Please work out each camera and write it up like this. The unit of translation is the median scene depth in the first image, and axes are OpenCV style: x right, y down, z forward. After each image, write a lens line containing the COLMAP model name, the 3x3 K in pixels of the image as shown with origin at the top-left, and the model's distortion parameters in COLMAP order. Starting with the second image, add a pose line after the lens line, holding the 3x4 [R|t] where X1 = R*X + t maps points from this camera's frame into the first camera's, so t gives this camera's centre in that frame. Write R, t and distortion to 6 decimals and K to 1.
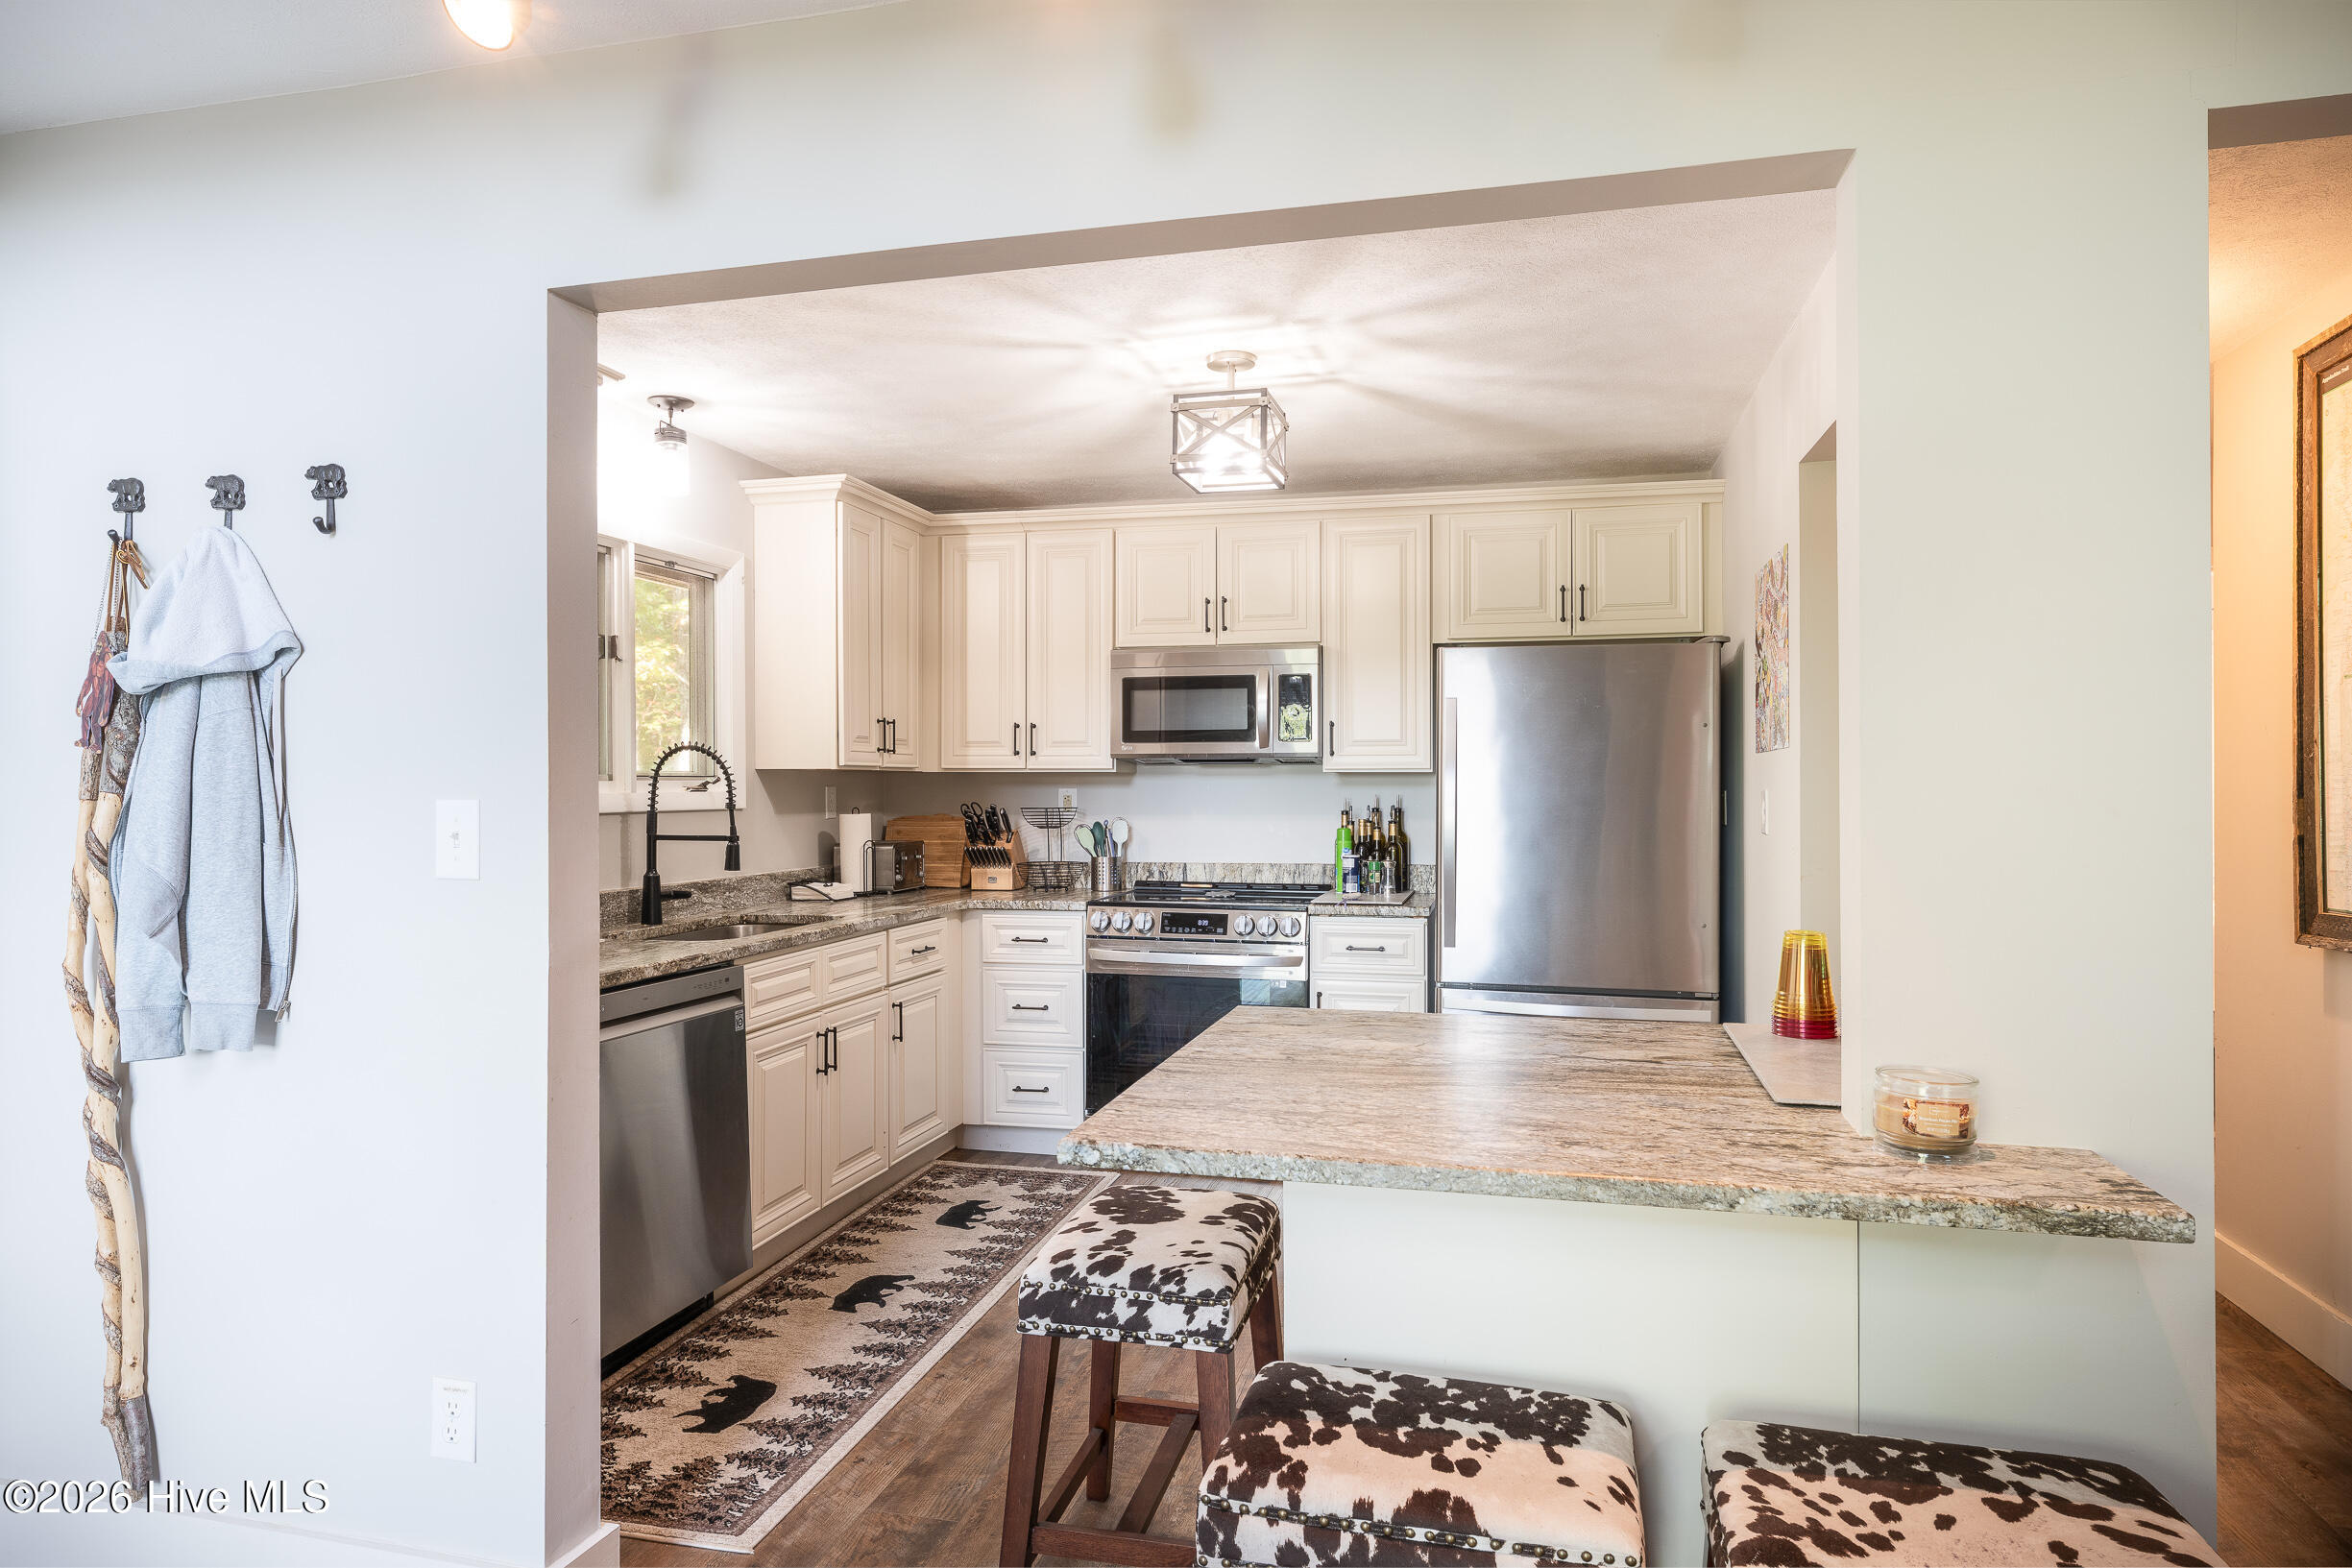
lens RADIAL K [[1299.1, 0, 1187.4], [0, 1299.1, 785.8], [0, 0, 1]] dist [0.003374, 0.000463]
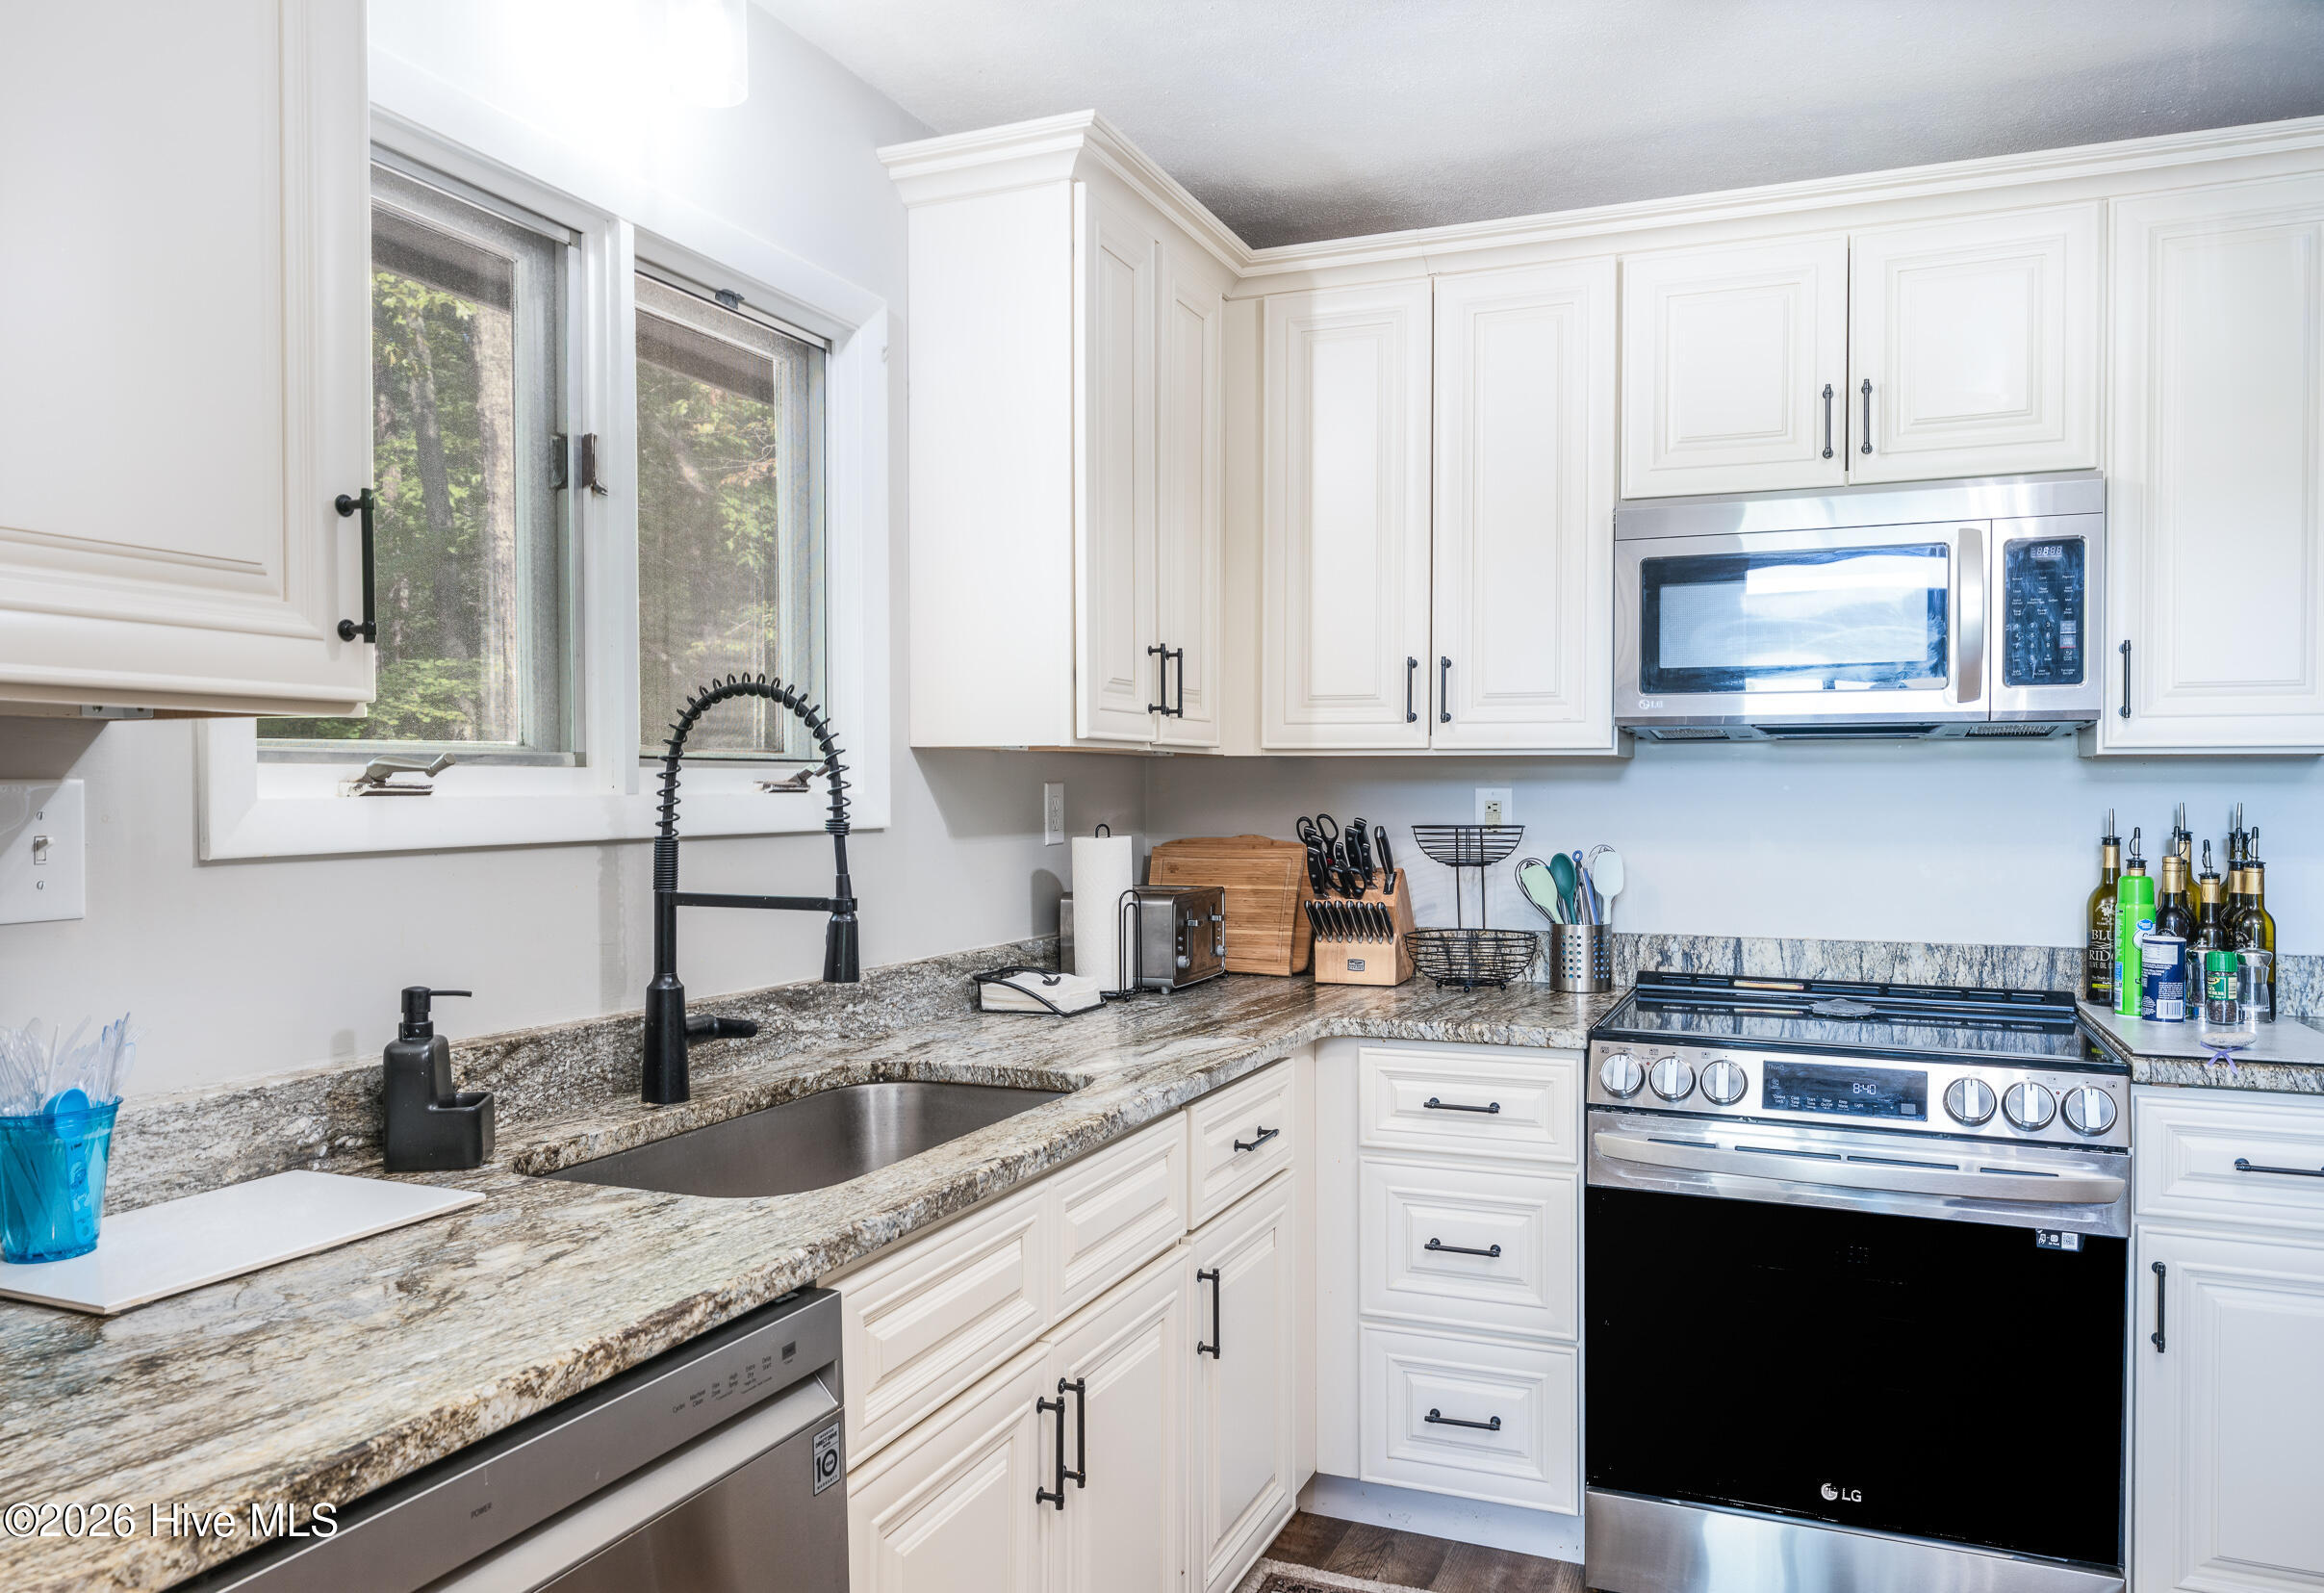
lens RADIAL K [[1538.0, 0, 1166.4], [0, 1538.0, 801.5], [0, 0, 1]] dist [0.003227, -0.000857]
pose [[0.983781, 0.004641, -0.179316, -0.127632], [-0.002908, 0.999946, 0.009930, 0.001799], [0.179352, -0.009248, 0.983741, 0.428189]]
